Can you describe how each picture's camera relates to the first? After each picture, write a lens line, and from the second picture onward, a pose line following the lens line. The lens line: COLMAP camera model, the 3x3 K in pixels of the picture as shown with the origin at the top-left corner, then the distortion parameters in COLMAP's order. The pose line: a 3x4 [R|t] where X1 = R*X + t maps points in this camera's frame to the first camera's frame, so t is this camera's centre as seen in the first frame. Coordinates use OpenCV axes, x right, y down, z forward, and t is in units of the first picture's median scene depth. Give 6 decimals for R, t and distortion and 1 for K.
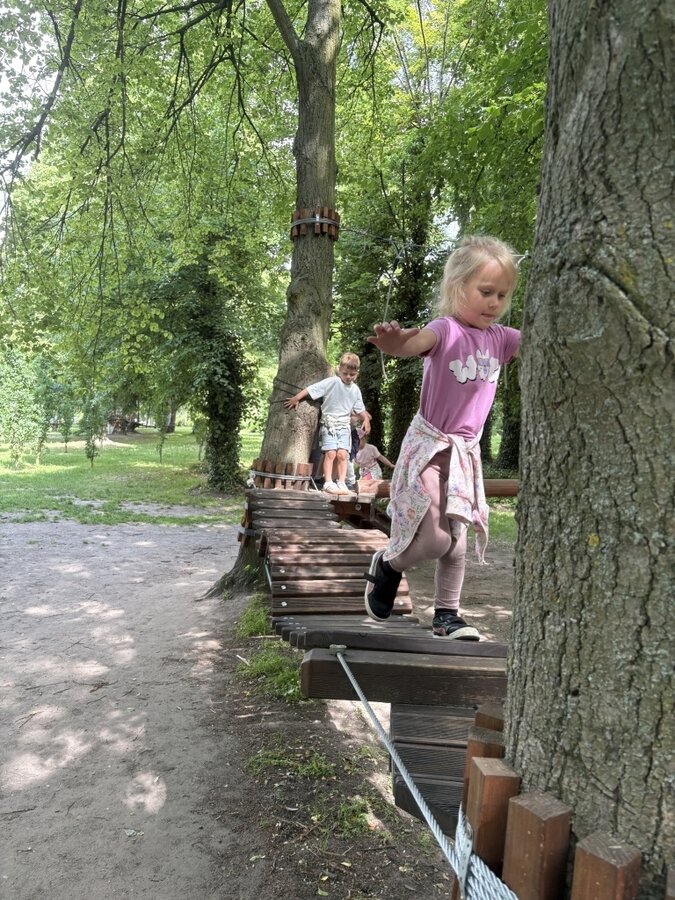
lens RADIAL K [[675.7, 0, 337.3], [0, 675.7, 449.7], [0, 0, 1]] dist [0.034811, -0.032046]
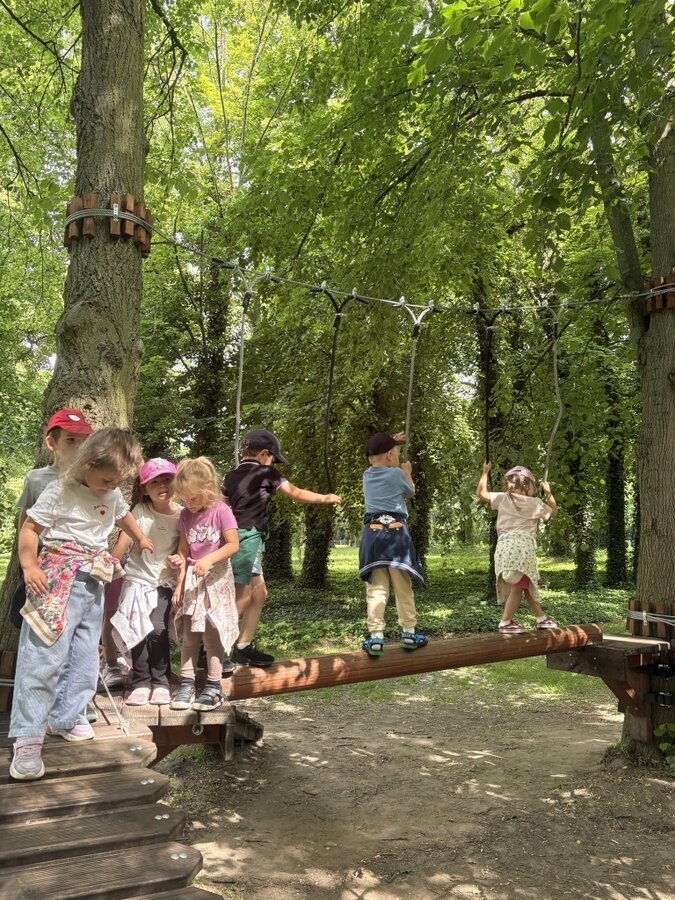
lens RADIAL K [[675.7, 0, 334.7], [0, 675.7, 450.8], [0, 0, 1]] dist [0.034811, -0.032046]
pose [[0.946215, 0.005935, 0.323484, -0.037647], [0.046431, 0.986992, -0.153921, -0.037331], [-0.320190, 0.160662, 0.933631, 0.415106]]
